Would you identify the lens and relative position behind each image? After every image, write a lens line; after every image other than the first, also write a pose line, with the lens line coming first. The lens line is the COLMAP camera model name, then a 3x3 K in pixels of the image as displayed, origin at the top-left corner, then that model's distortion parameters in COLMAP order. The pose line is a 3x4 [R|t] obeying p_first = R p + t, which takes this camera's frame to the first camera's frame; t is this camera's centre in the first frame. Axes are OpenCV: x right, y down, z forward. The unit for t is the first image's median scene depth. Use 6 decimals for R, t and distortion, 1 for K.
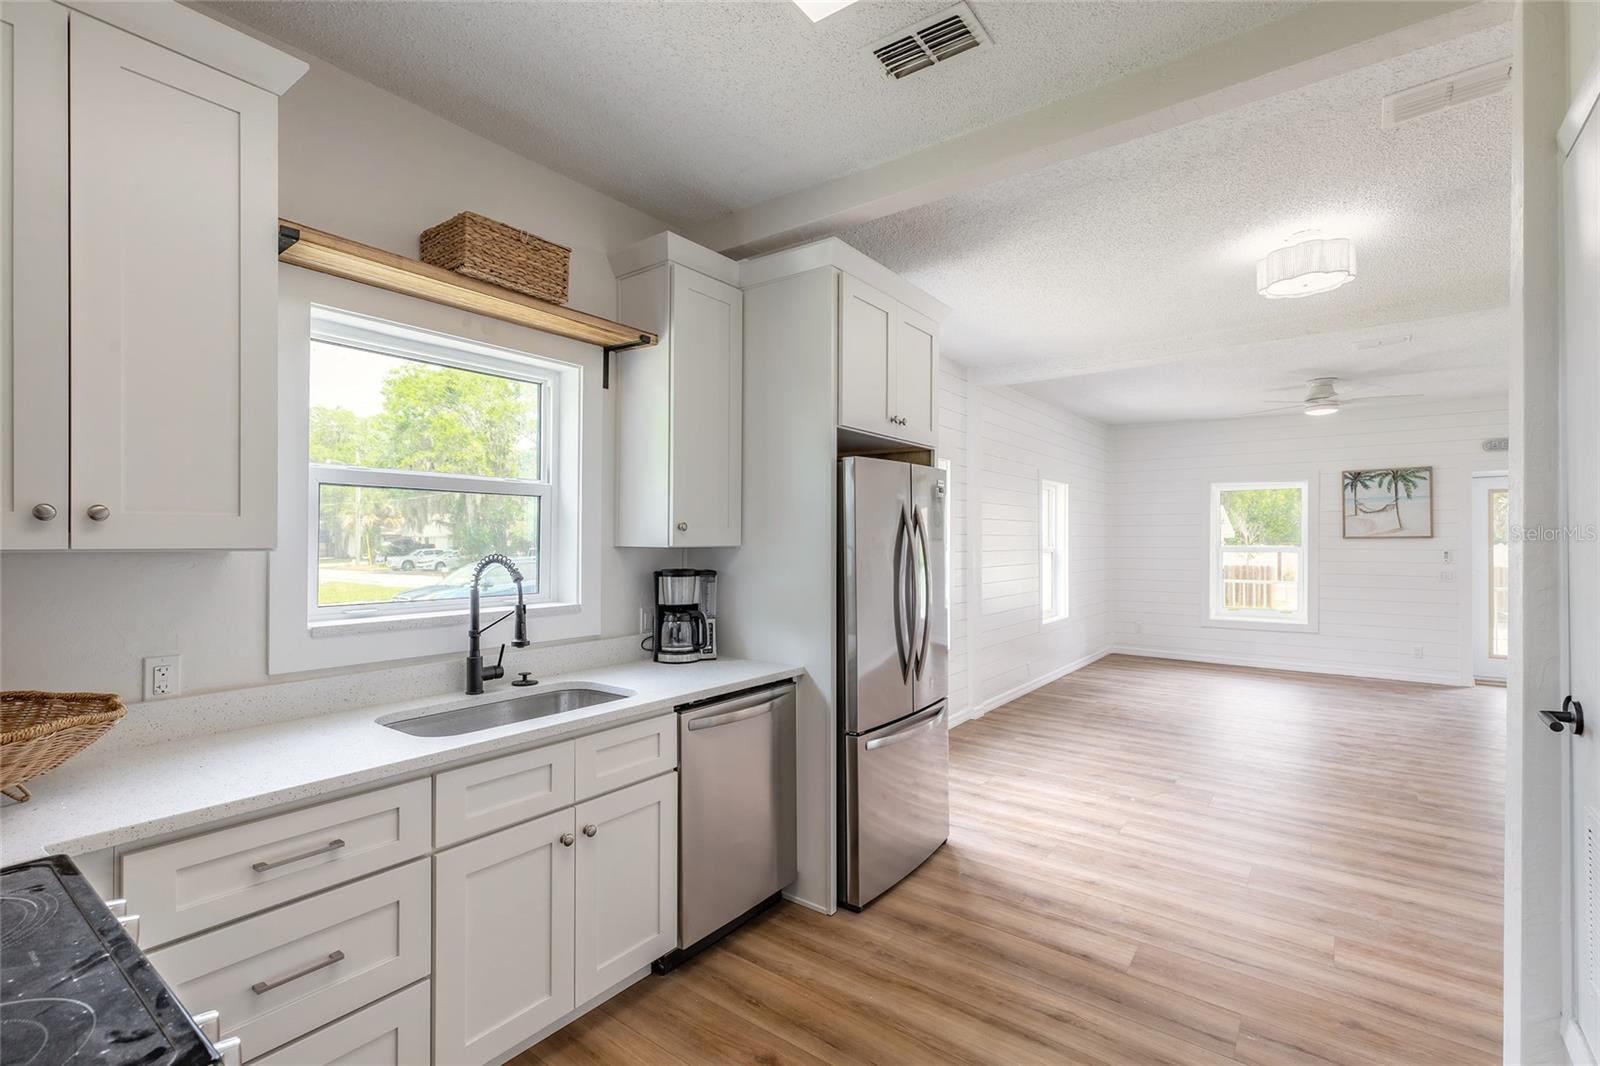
lens RADIAL K [[724.5, 0, 795.2], [0, 724.5, 536.4], [0, 0, 1]] dist [0.007326, -0.002013]
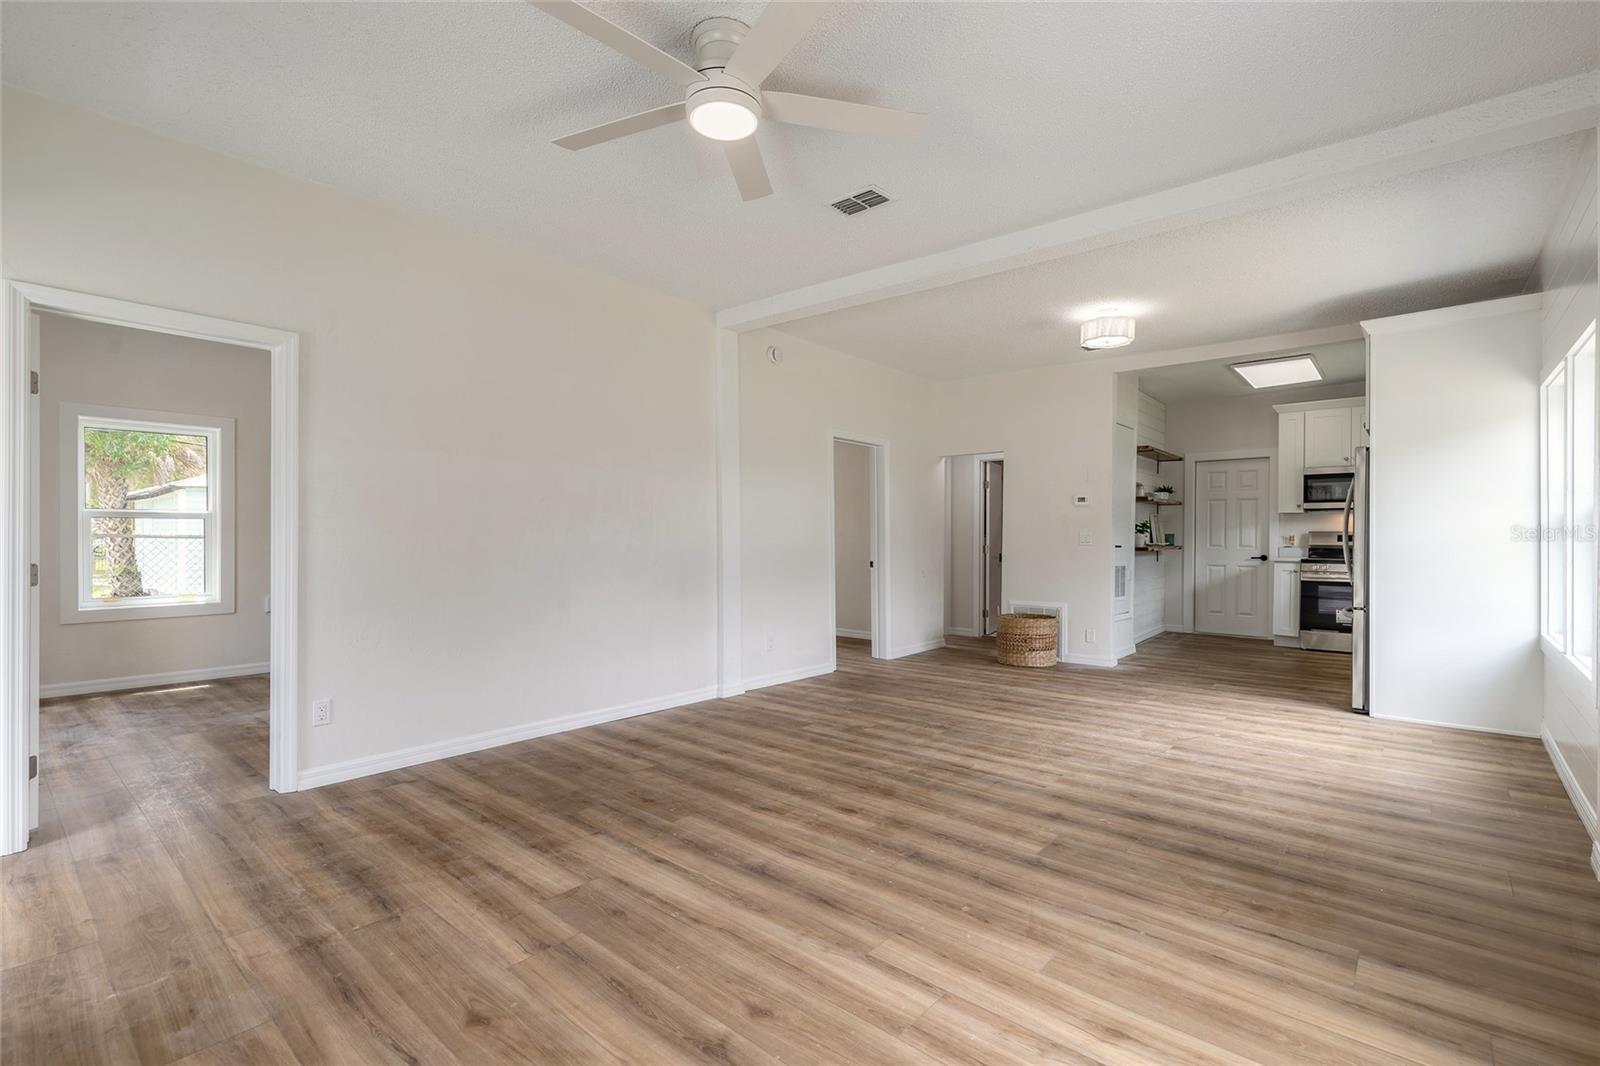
lens RADIAL K [[724.5, 0, 797.4], [0, 724.5, 538.1], [0, 0, 1]] dist [0.007326, -0.002013]
pose [[-0.997231, -0.003440, 0.074288, 0.561403], [-0.003002, 0.999977, 0.006013, 0.037889], [-0.074307, 0.005773, -0.997219, 1.180767]]
